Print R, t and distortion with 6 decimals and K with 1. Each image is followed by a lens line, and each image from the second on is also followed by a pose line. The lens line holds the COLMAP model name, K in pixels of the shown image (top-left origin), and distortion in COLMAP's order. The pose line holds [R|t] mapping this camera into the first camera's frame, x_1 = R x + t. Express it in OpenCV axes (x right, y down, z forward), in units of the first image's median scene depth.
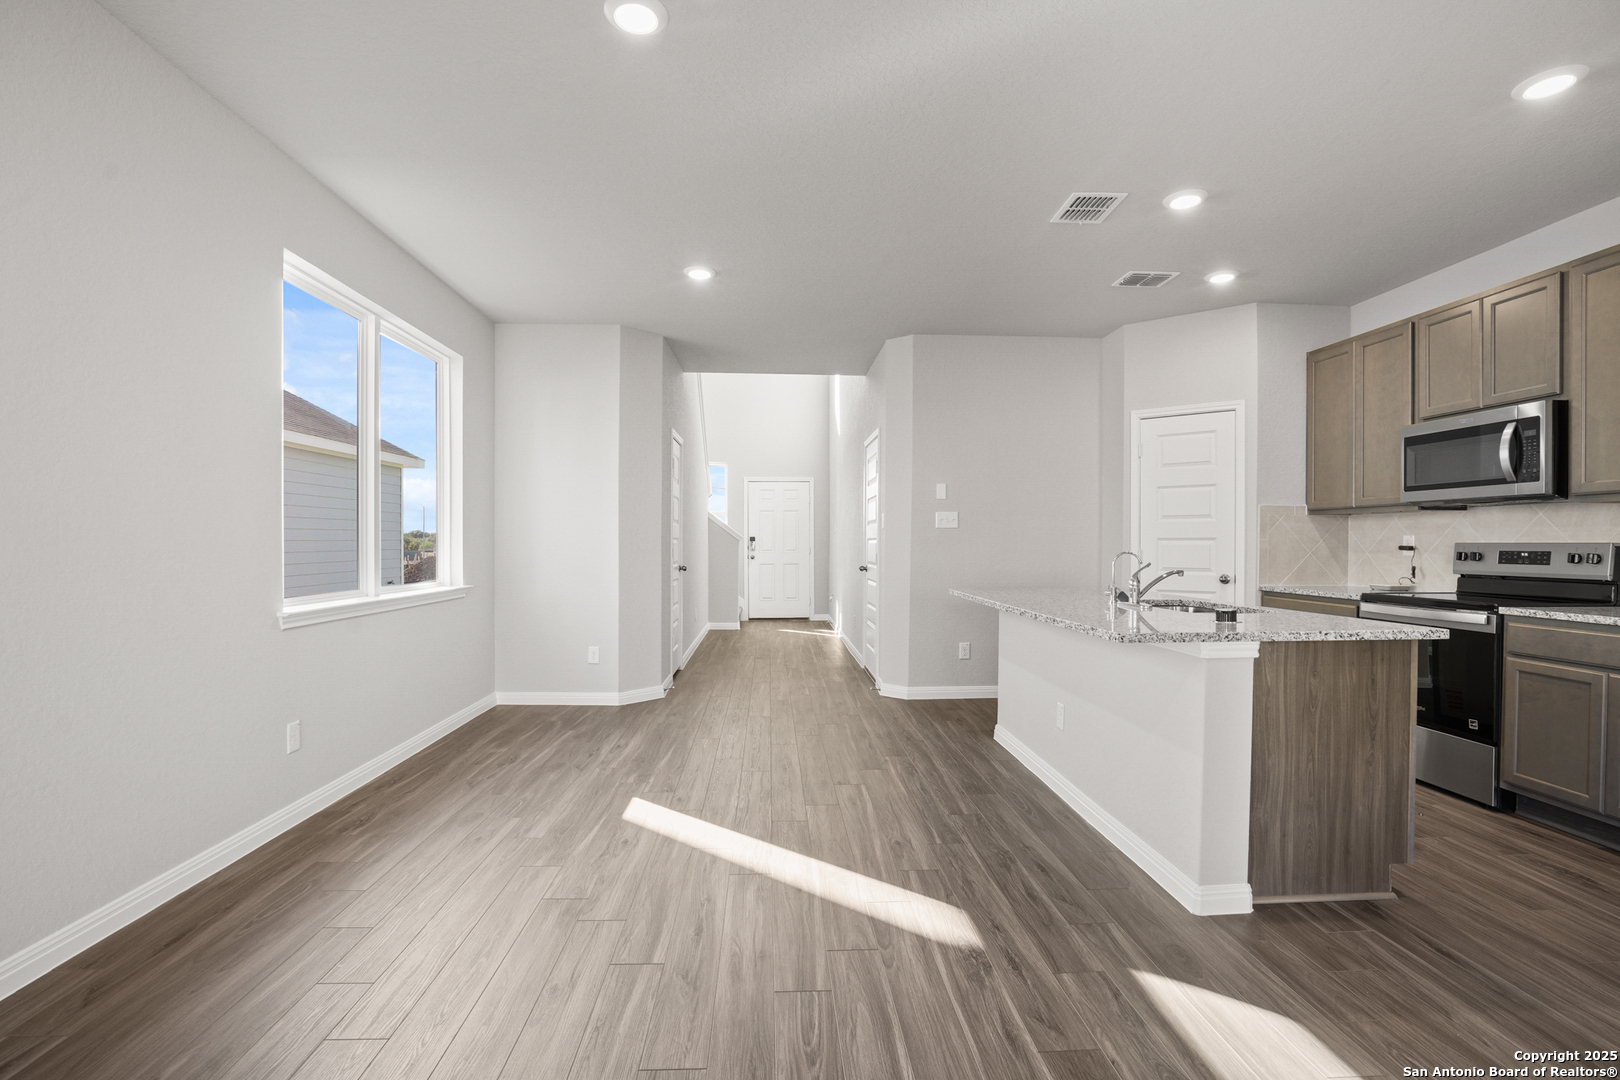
lens RADIAL K [[748.6, 0, 806.0], [0, 748.6, 548.6], [0, 0, 1]] dist [-0.058507, 0.022465]
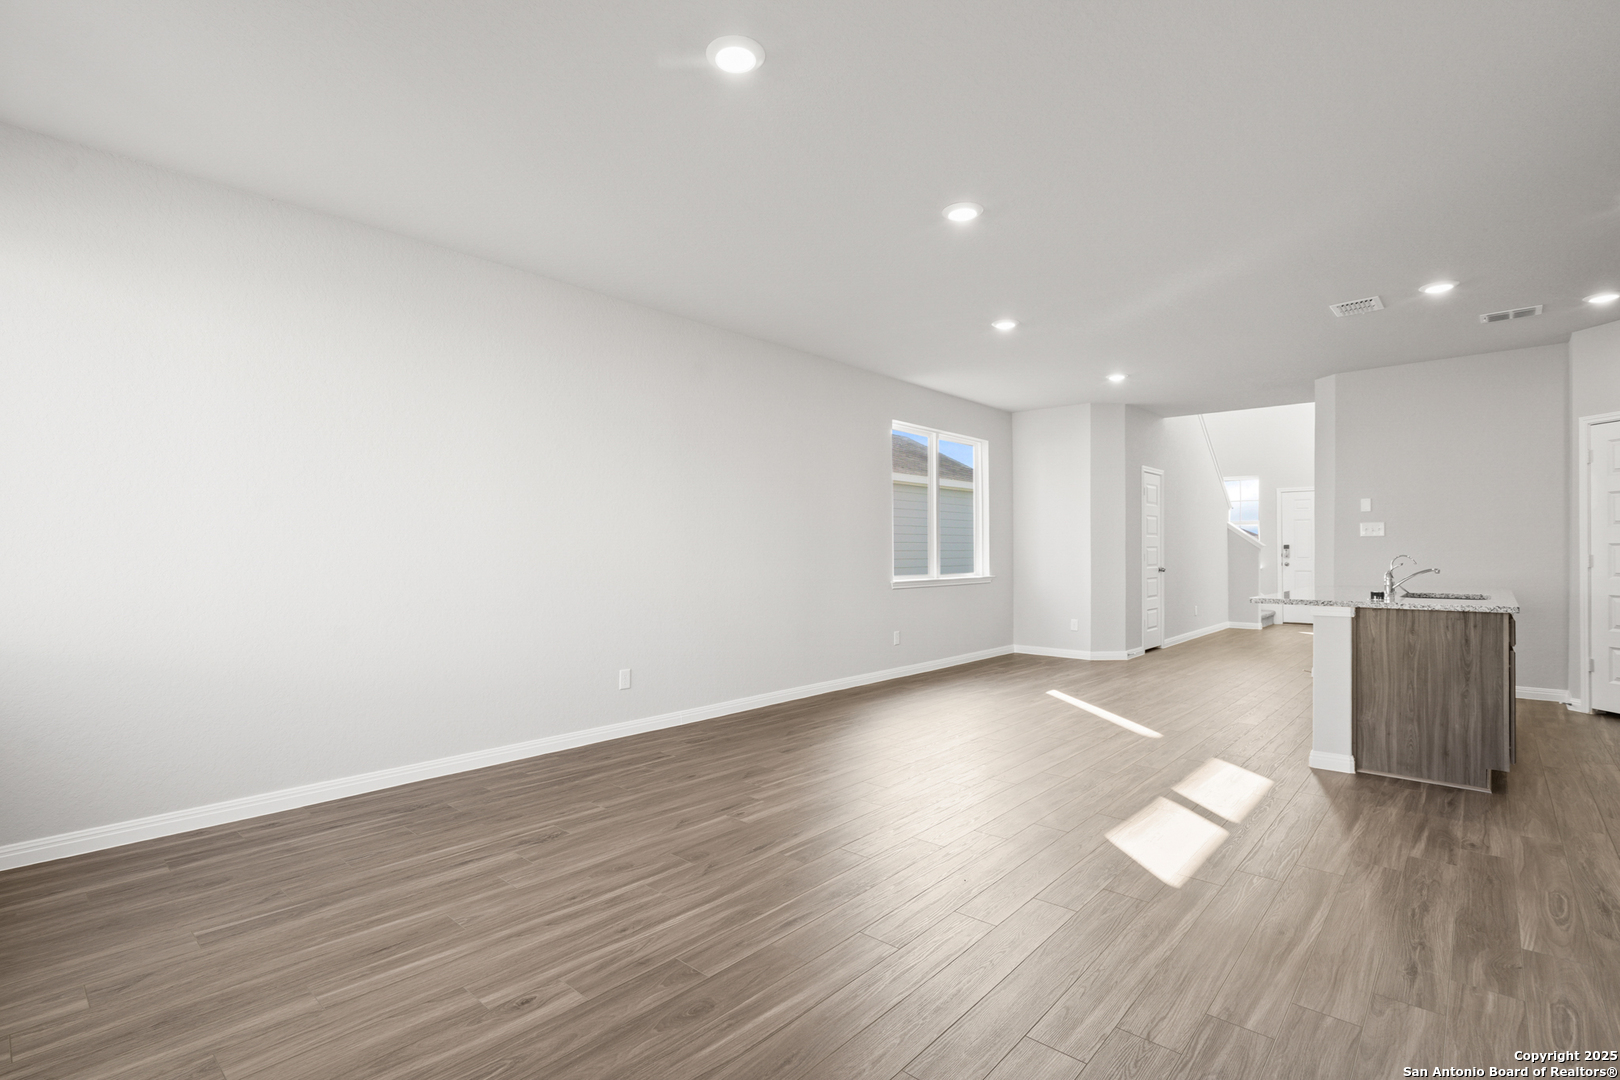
lens RADIAL K [[752.2, 0, 810.0], [0, 752.2, 540.0], [0, 0, 1]] dist [-0.001393, -0.000039]
pose [[0.712588, -0.013333, -0.701456, 0.622578], [-0.003114, 0.999749, -0.022167, 0.010469], [0.701576, 0.017980, 0.712368, -0.711017]]
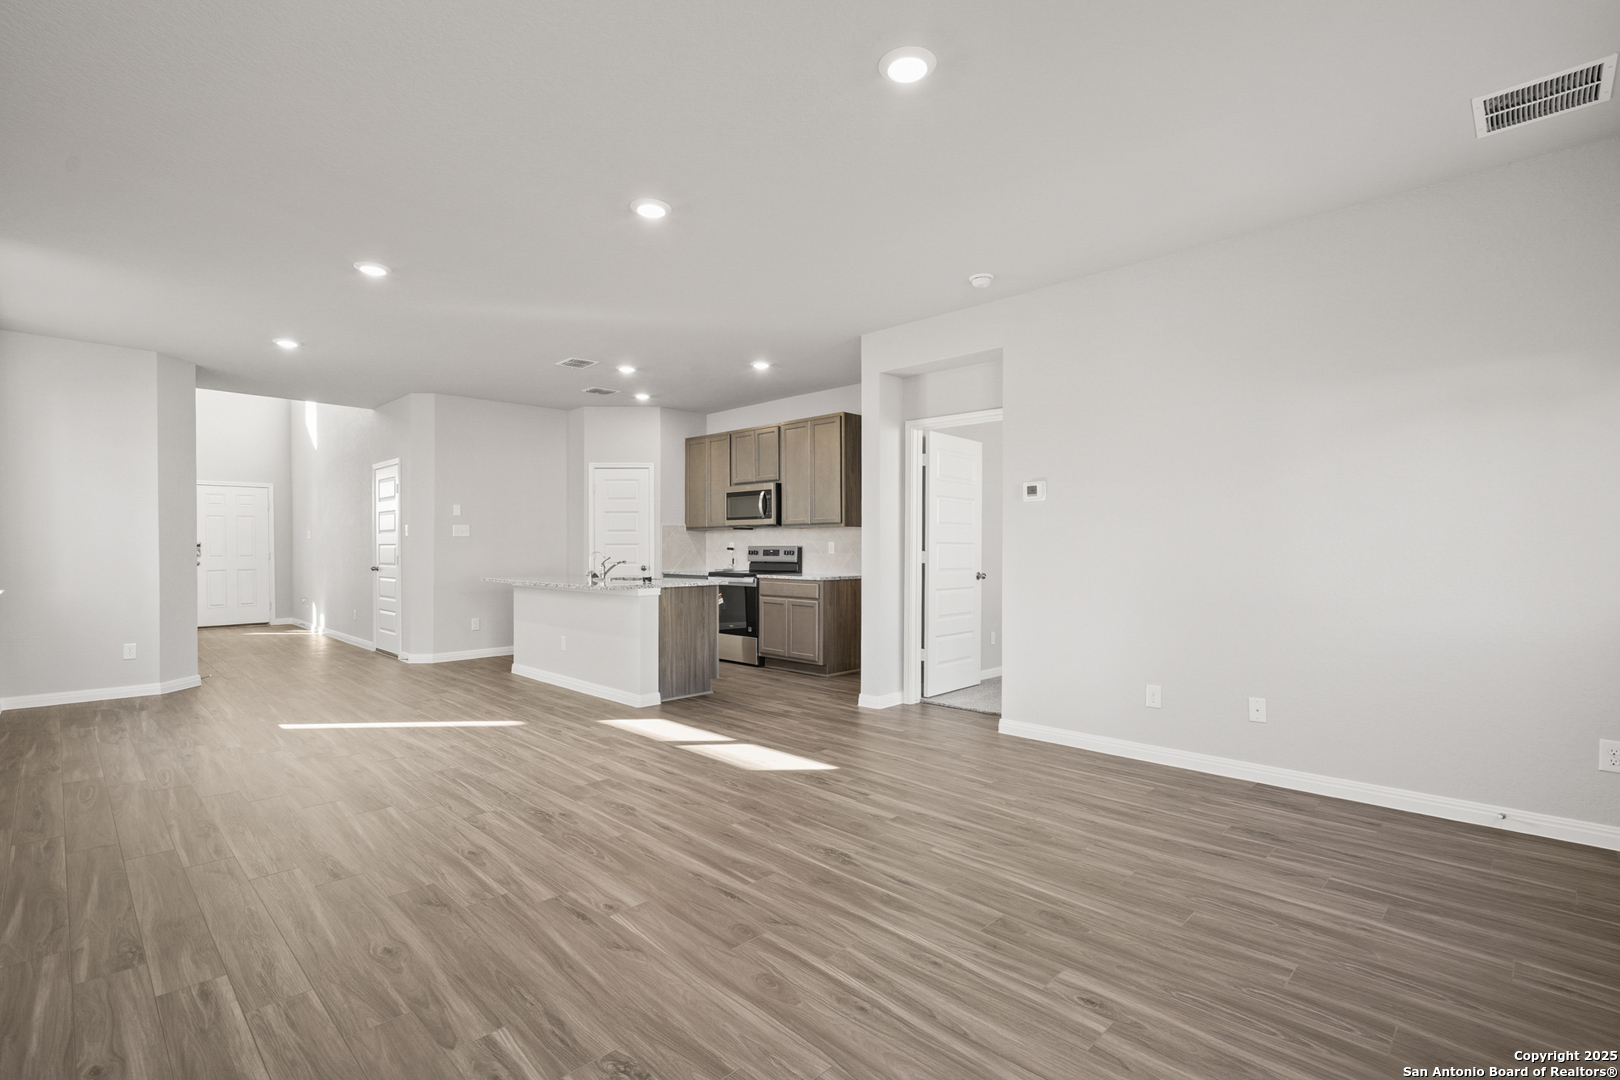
lens RADIAL K [[746.1, 0, 798.4], [0, 746.1, 547.6], [0, 0, 1]] dist [-0.000864, 0.000230]
pose [[0.745179, -0.004769, 0.666847, -0.435717], [0.009702, 0.999946, -0.003690, 0.006545], [-0.666794, 0.009220, 0.745185, -0.725286]]
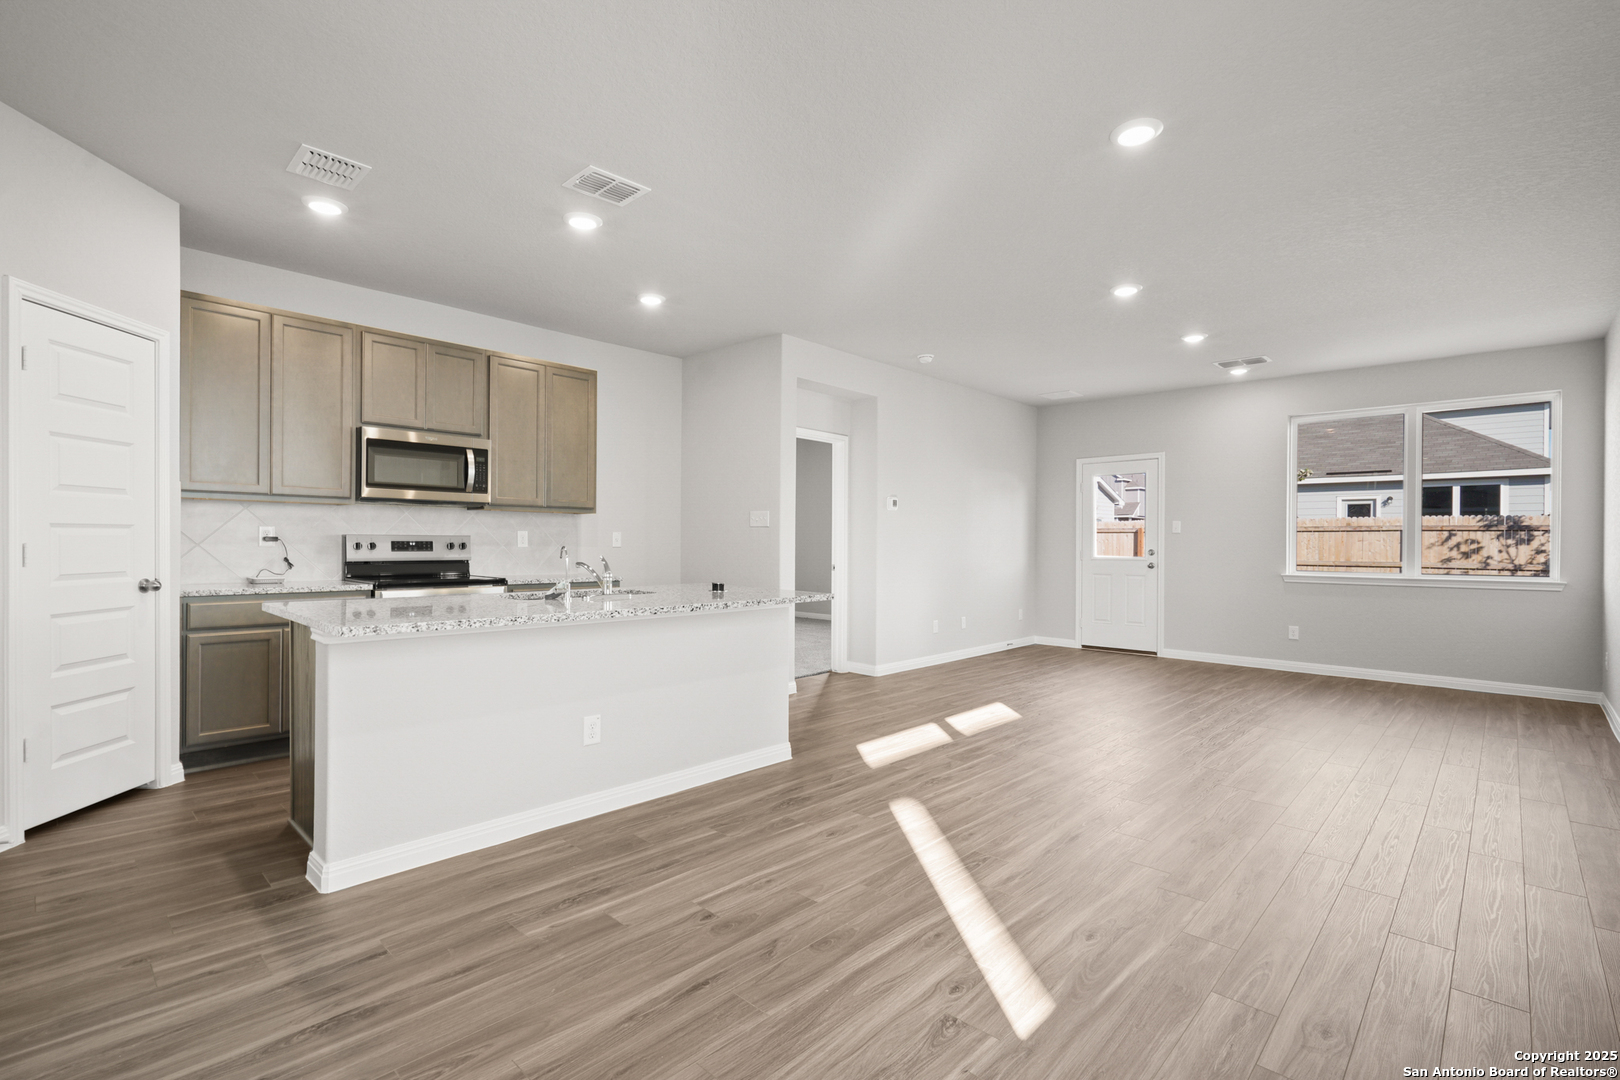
lens RADIAL K [[746.1, 0, 798.4], [0, 746.1, 547.6], [0, 0, 1]] dist [-0.000864, 0.000230]
pose [[-0.683992, -0.017289, 0.729284, -0.489440], [-0.006393, 0.999823, 0.017706, -0.013526], [-0.729461, 0.007448, -0.683982, 1.441884]]
